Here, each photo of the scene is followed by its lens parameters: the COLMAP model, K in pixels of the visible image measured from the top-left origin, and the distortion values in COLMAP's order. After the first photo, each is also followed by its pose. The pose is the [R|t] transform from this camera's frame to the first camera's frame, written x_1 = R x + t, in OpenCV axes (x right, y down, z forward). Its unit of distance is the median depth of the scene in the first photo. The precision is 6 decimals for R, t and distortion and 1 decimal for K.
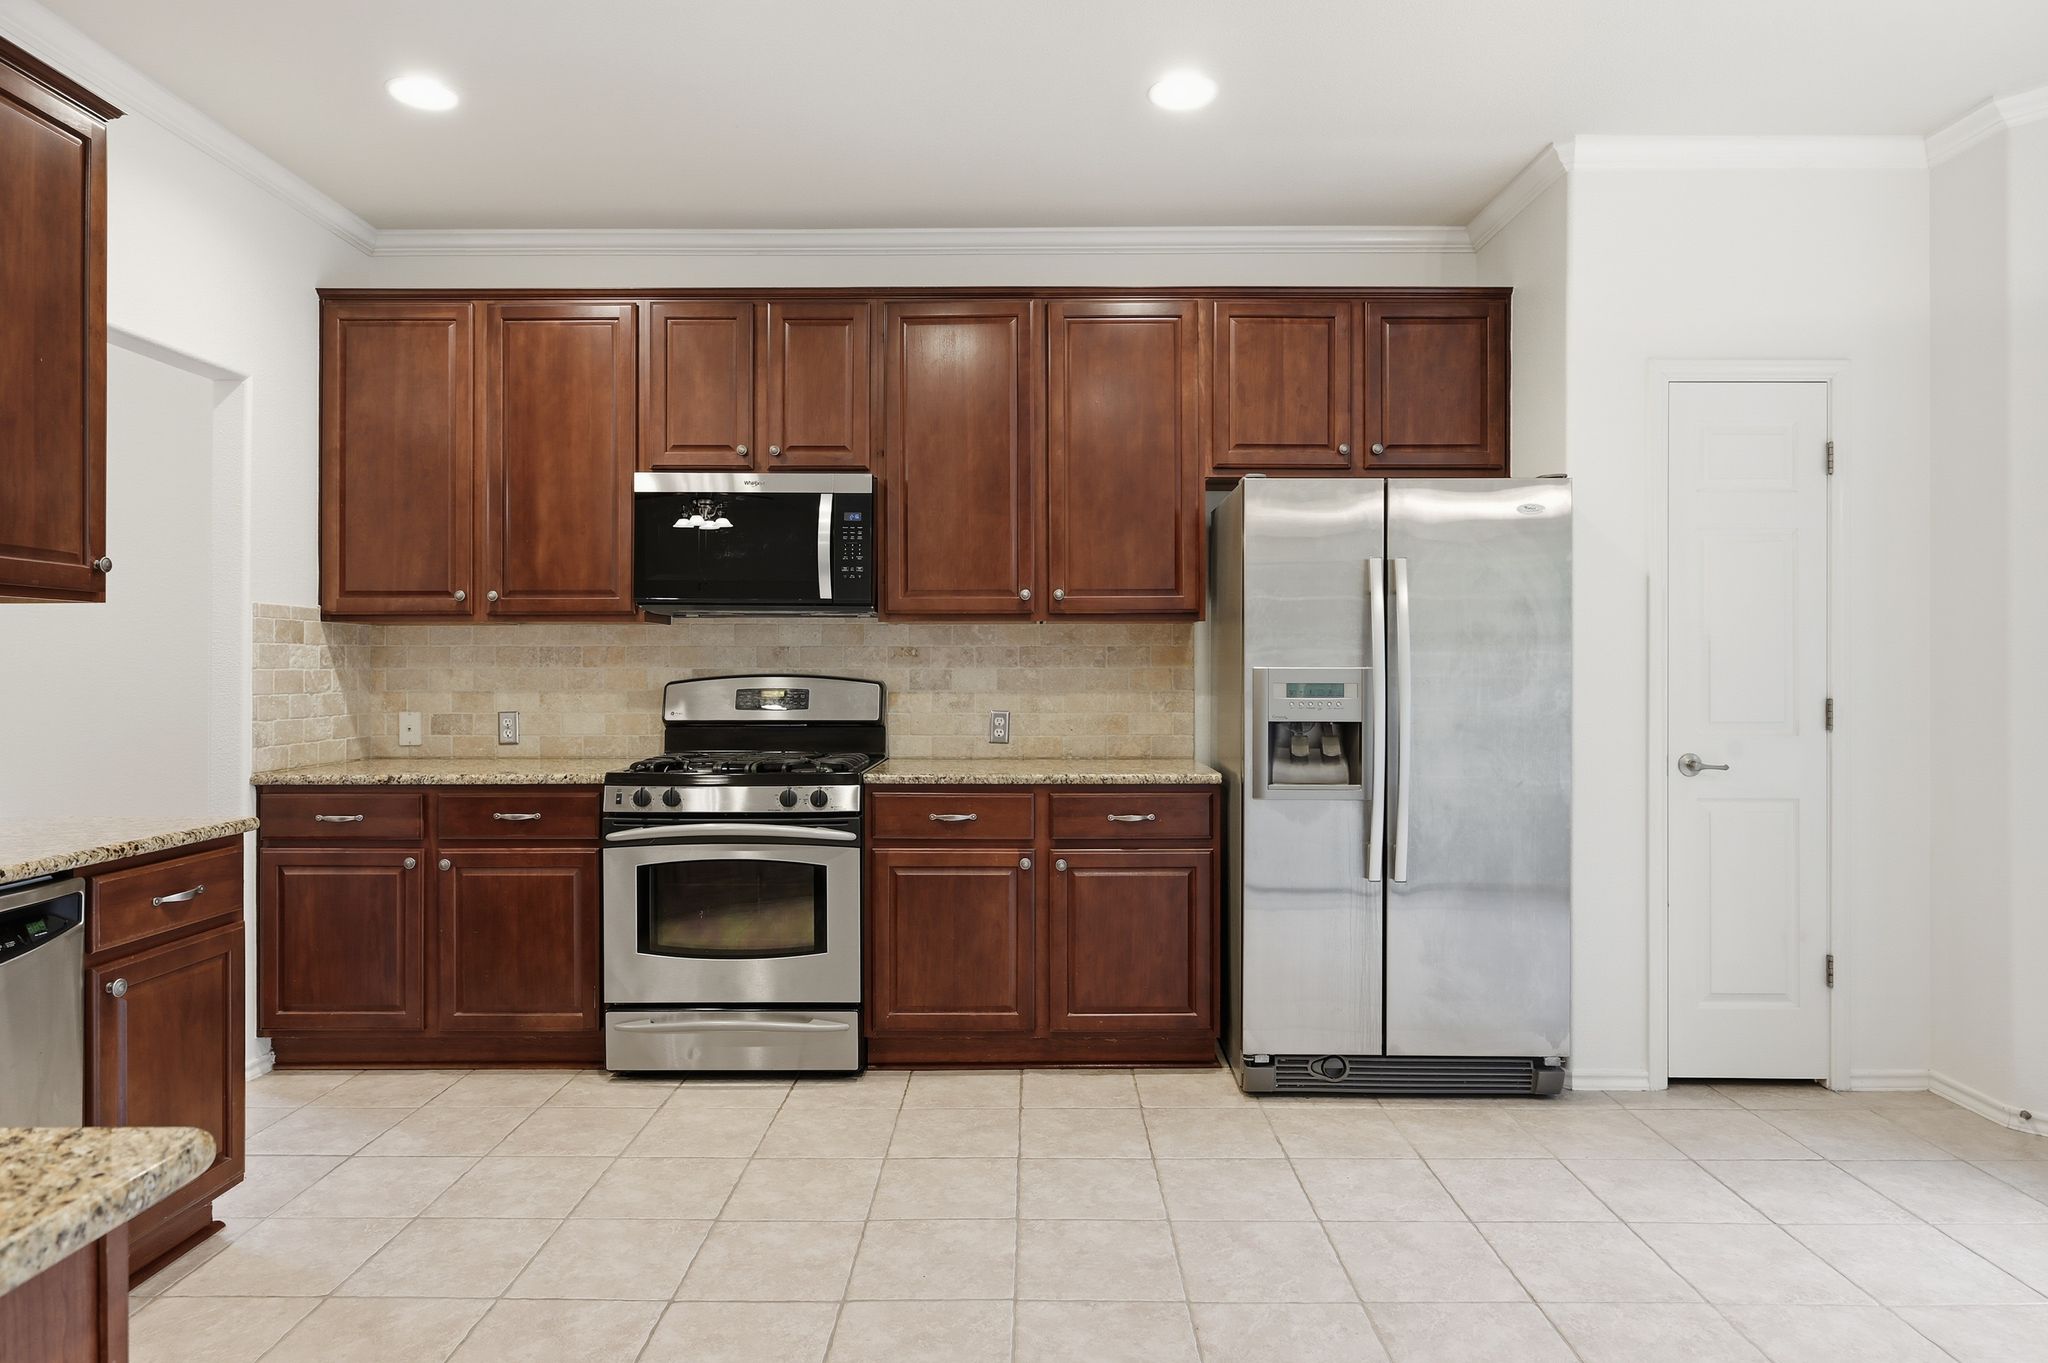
lens RADIAL K [[1204.8, 0, 1034.0], [0, 1204.8, 666.8], [0, 0, 1]] dist [-0.001409, 0.000965]
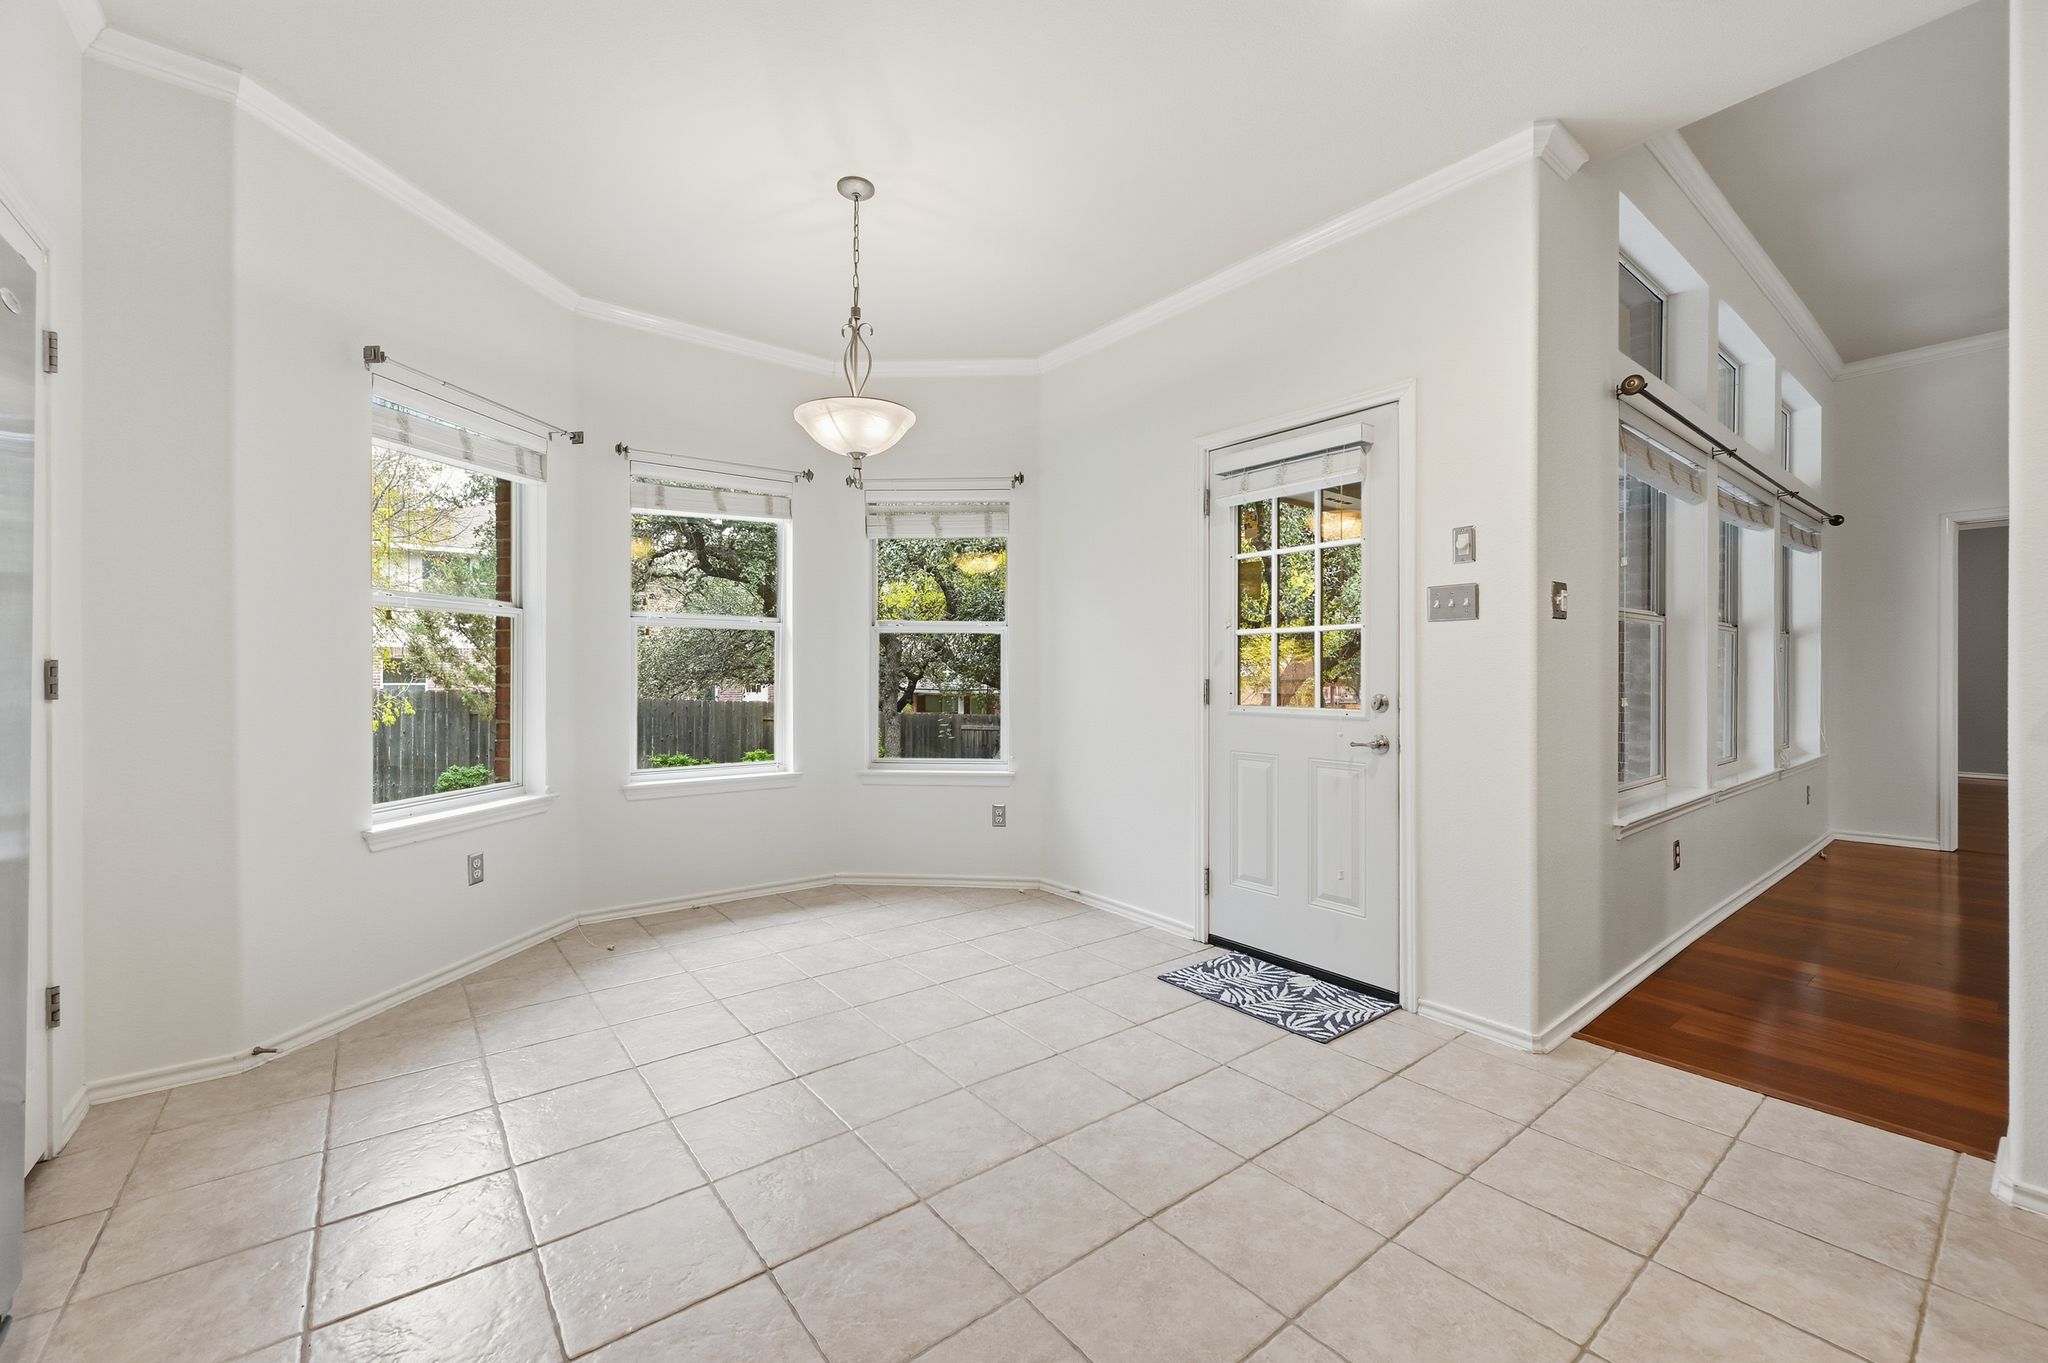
lens RADIAL K [[817.6, 0, 1025.6], [0, 817.6, 672.8], [0, 0, 1]] dist [-0.000202, 0.000754]
pose [[-0.623675, -0.002046, 0.781681, -0.143329], [-0.003486, 0.999994, -0.000163, 0.031823], [-0.781676, -0.002827, -0.623679, 0.806240]]
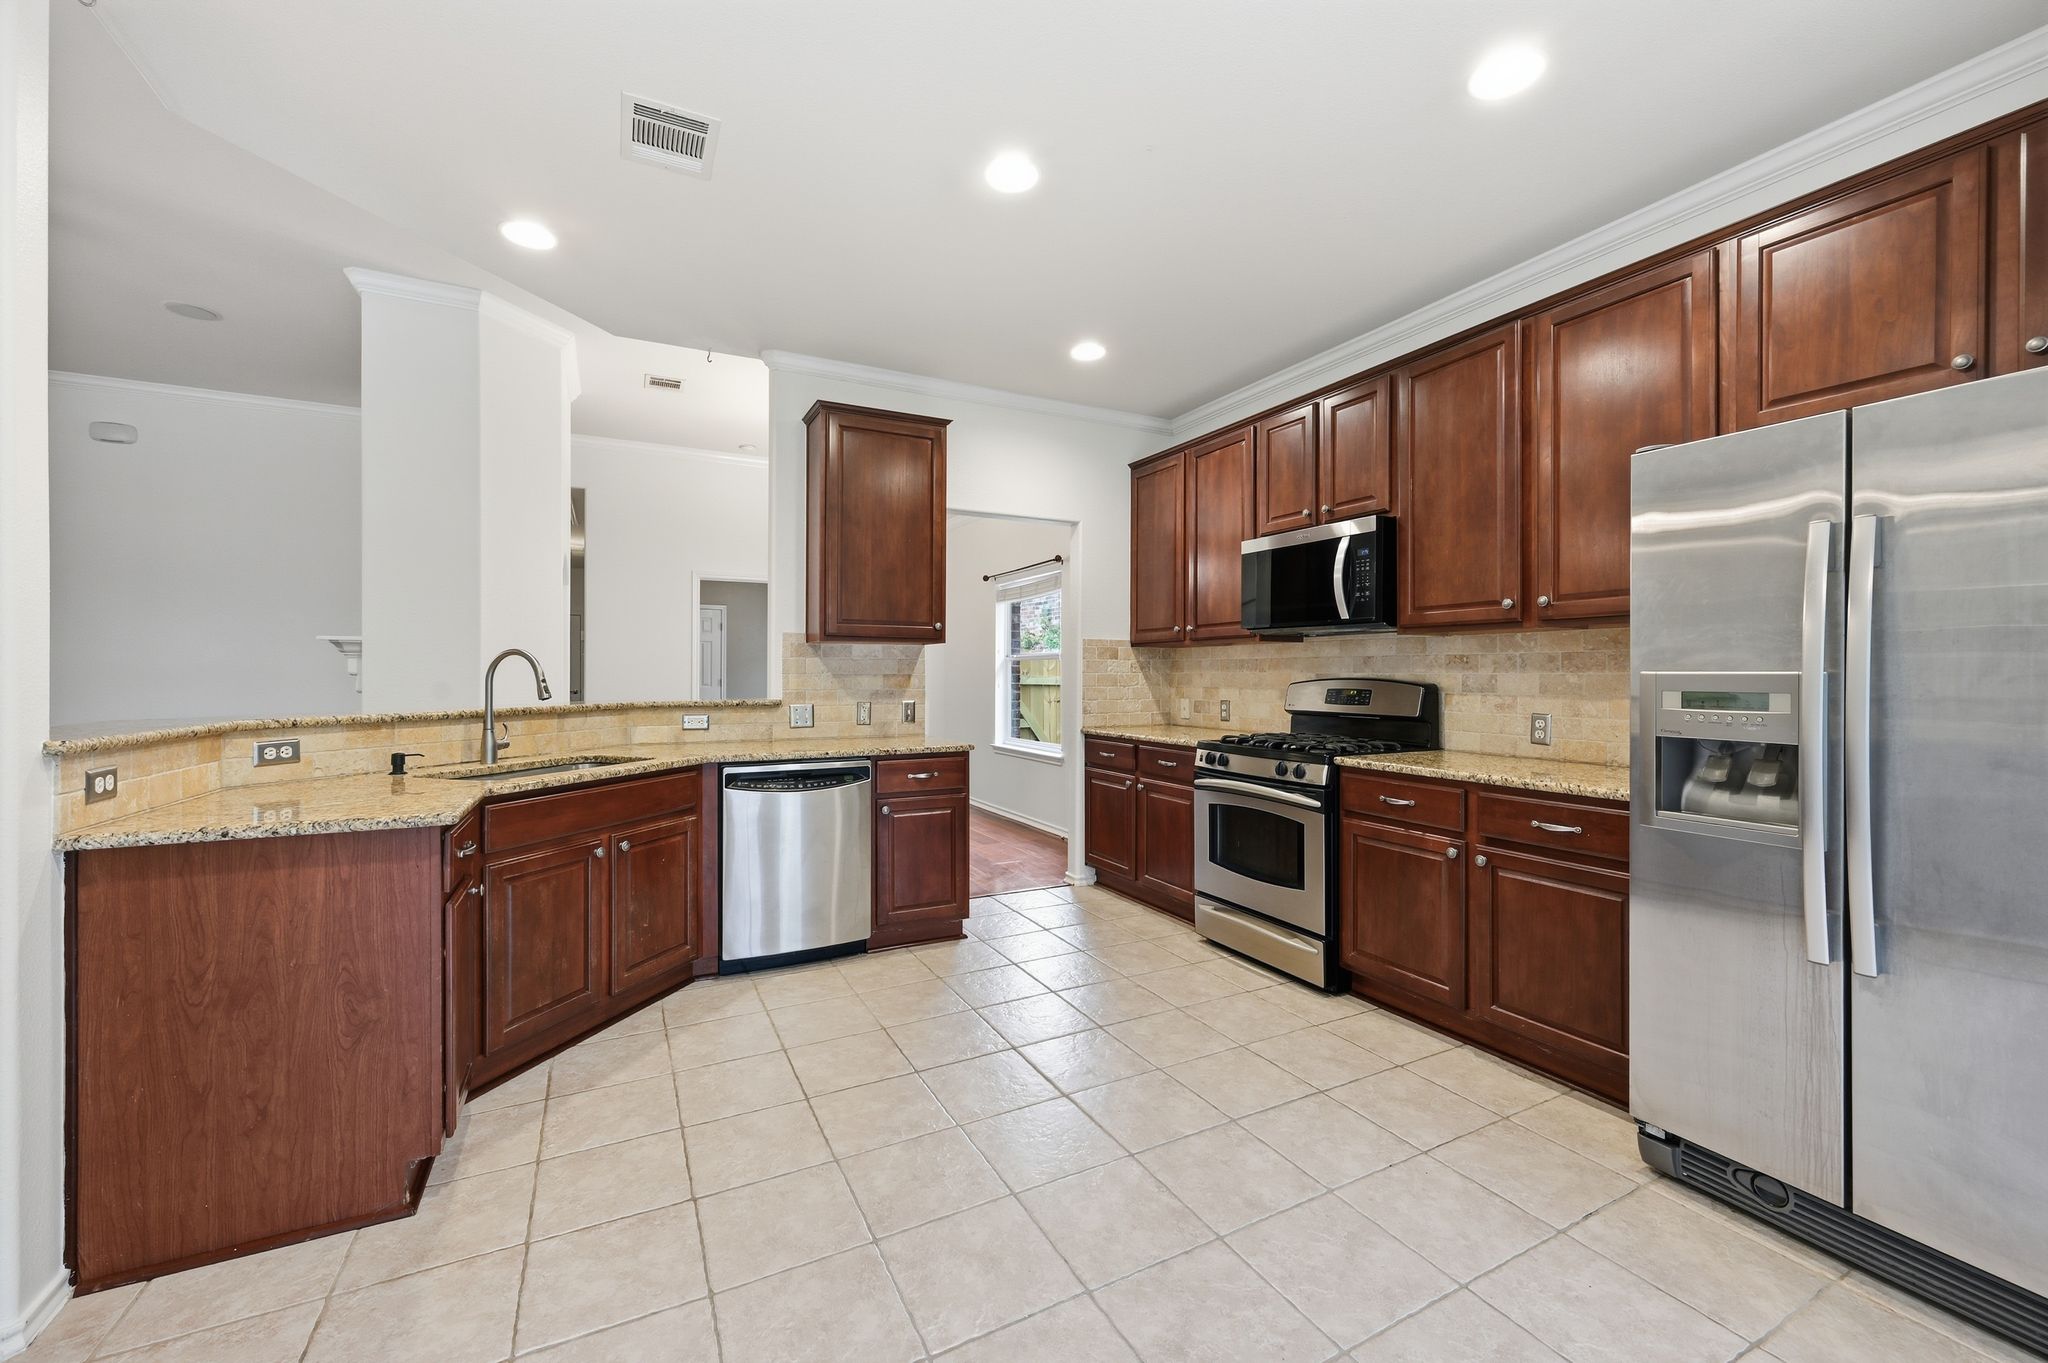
lens RADIAL K [[817.6, 0, 1025.6], [0, 817.6, 672.8], [0, 0, 1]] dist [-0.000202, 0.000754]
pose [[0.461197, 0.000666, -0.887298, 0.464797], [-0.001373, 0.999999, 0.000037, 0.001516], [0.887297, 0.001201, 0.461197, 0.315226]]
